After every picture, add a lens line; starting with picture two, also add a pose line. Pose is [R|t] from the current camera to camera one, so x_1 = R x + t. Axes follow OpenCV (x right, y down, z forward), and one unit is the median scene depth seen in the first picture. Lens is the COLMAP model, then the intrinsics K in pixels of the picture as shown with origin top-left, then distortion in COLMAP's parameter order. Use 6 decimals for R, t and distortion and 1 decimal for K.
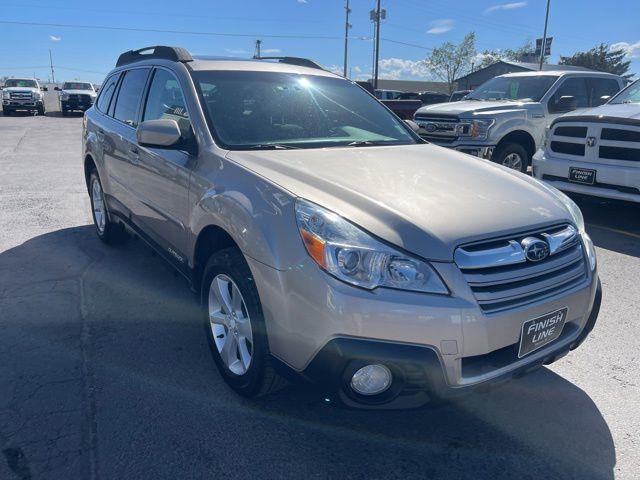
lens RADIAL K [[477.8, 0, 318.9], [0, 477.8, 239.3], [0, 0, 1]] dist [0.073841, -0.099176]
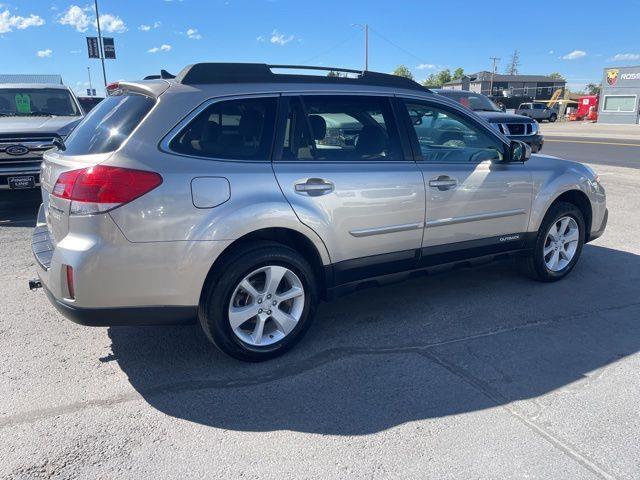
lens RADIAL K [[477.8, 0, 312.6], [0, 477.8, 244.0], [0, 0, 1]] dist [0.073841, -0.099176]
pose [[0.072911, -0.289052, 0.954533, -0.584801], [0.285944, 0.922959, 0.257649, -0.164963], [-0.955468, 0.254158, 0.149946, 0.474083]]
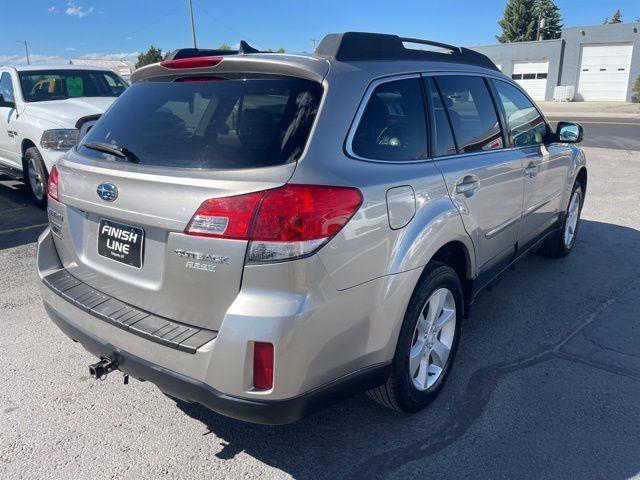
lens RADIAL K [[477.8, 0, 324.4], [0, 477.8, 234.5], [0, 0, 1]] dist [0.073841, -0.099176]
pose [[-0.288632, -0.296970, 0.910220, -0.484934], [0.274811, 0.884982, 0.375879, -0.221771], [-0.917153, 0.358629, -0.173824, 0.659361]]
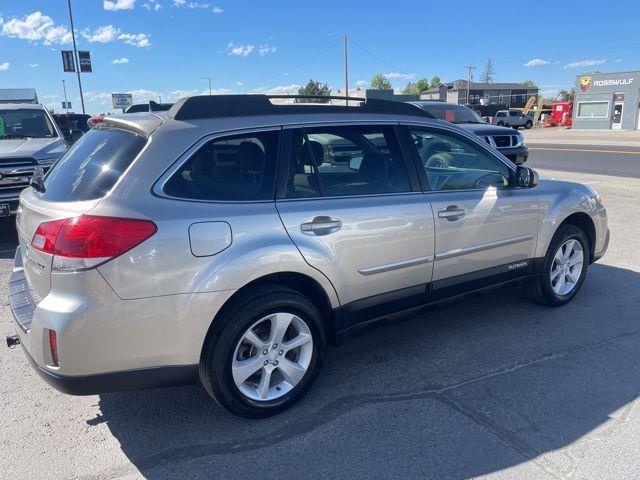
lens RADIAL K [[477.8, 0, 320.9], [0, 477.8, 242.7], [0, 0, 1]] dist [0.073841, -0.099176]
pose [[0.016867, -0.271190, 0.962378, -0.553888], [0.299849, 0.919585, 0.253876, -0.185132], [-0.953837, 0.284286, 0.096827, 0.486943]]
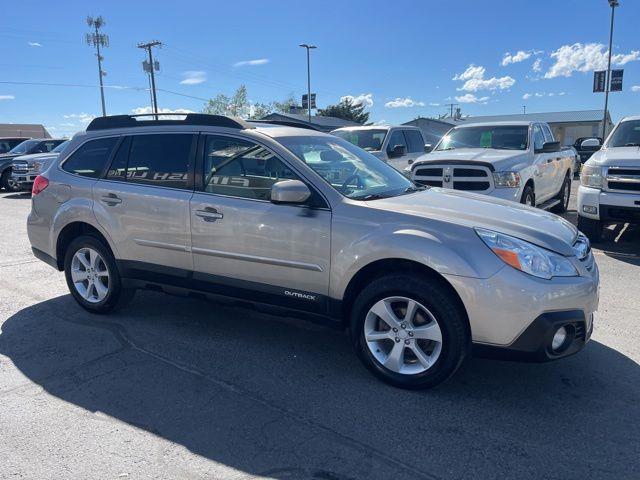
lens RADIAL K [[477.8, 0, 323.6], [0, 477.8, 240.4], [0, 0, 1]] dist [0.073841, -0.099176]
pose [[0.890216, -0.113941, 0.441059, -0.261775], [0.153117, 0.986724, -0.054138, -0.009636], [-0.429035, 0.115728, 0.895844, -0.020925]]
